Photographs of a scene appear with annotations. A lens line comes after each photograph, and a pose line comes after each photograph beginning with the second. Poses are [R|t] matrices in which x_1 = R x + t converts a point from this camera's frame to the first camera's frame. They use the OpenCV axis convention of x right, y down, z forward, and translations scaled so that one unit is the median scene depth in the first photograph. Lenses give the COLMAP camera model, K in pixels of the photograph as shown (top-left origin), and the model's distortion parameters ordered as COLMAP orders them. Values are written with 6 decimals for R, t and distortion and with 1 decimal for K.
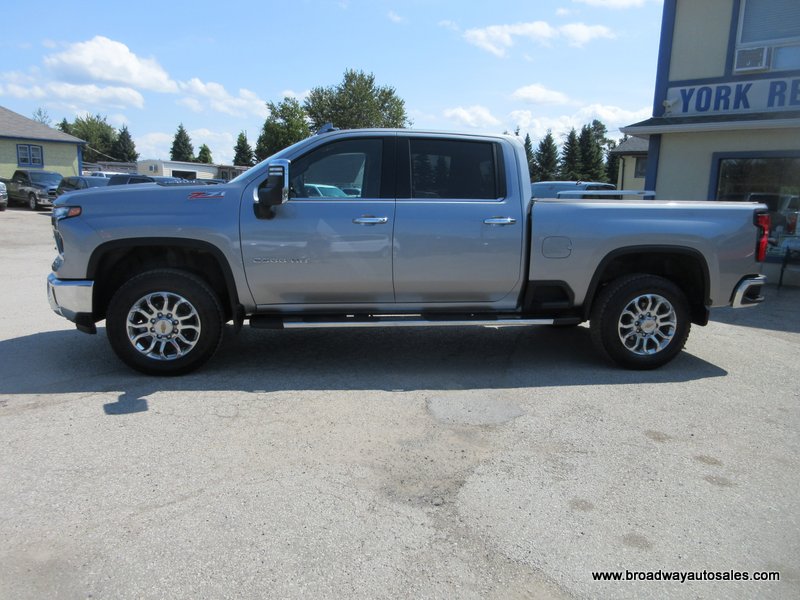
lens RADIAL K [[602.9, 0, 400.0], [0, 602.9, 300.0], [0, 0, 1]] dist [0.009301, 0.000088]
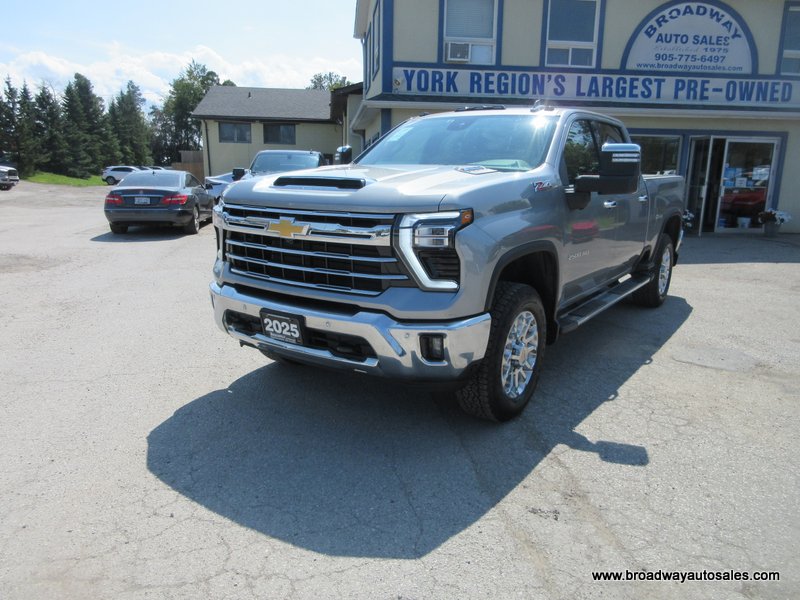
lens RADIAL K [[602.9, 0, 400.0], [0, 602.9, 300.0], [0, 0, 1]] dist [0.009301, 0.000088]
pose [[0.681790, -0.172668, 0.710878, -0.435043], [0.128474, 0.984904, 0.116010, -0.057807], [-0.720178, 0.012235, 0.693681, 0.235579]]
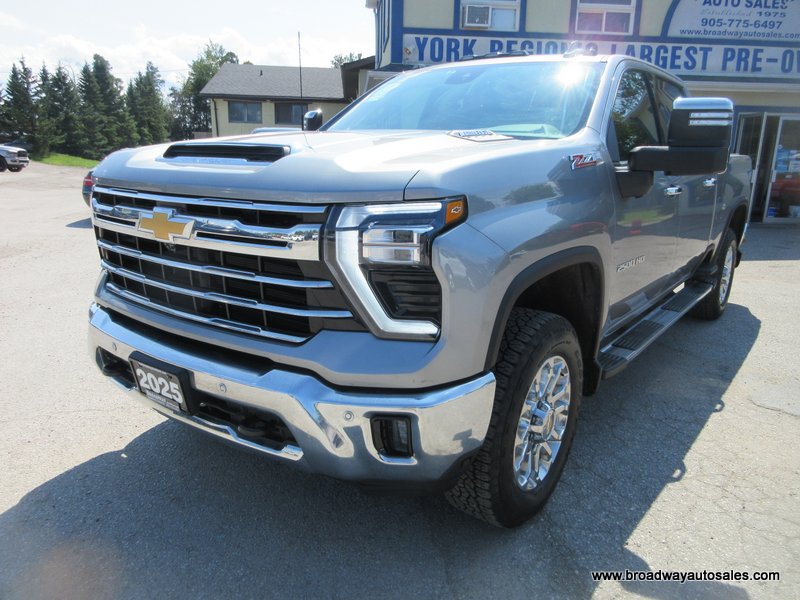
lens RADIAL K [[602.9, 0, 400.0], [0, 602.9, 300.0], [0, 0, 1]] dist [0.009301, 0.000088]
pose [[0.707302, -0.181875, 0.683115, -0.335358], [0.120788, 0.983219, 0.136712, -0.059619], [-0.696516, -0.014184, 0.717401, 0.299865]]
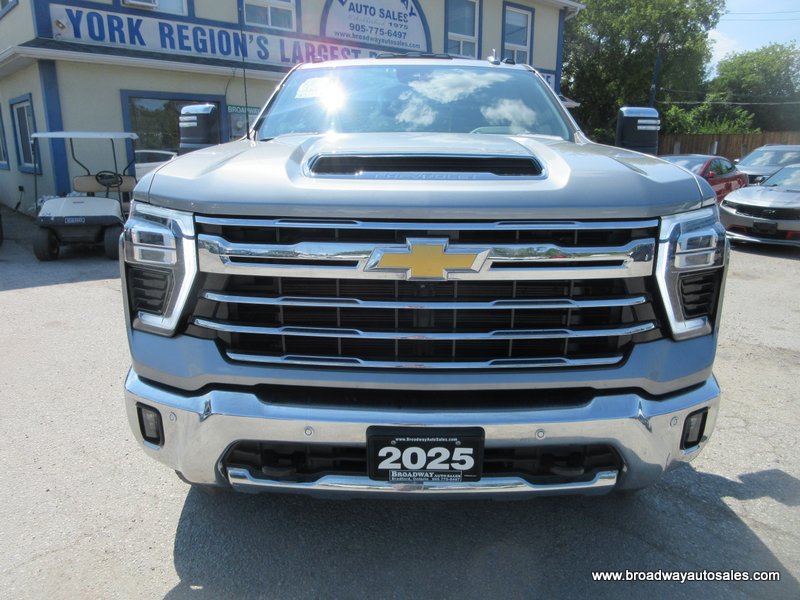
lens RADIAL K [[602.9, 0, 400.0], [0, 602.9, 300.0], [0, 0, 1]] dist [0.009301, 0.000088]
pose [[0.144266, -0.268623, 0.952381, -0.398131], [0.165956, 0.955385, 0.244332, -0.092332], [-0.975523, 0.122805, 0.182409, 0.458945]]
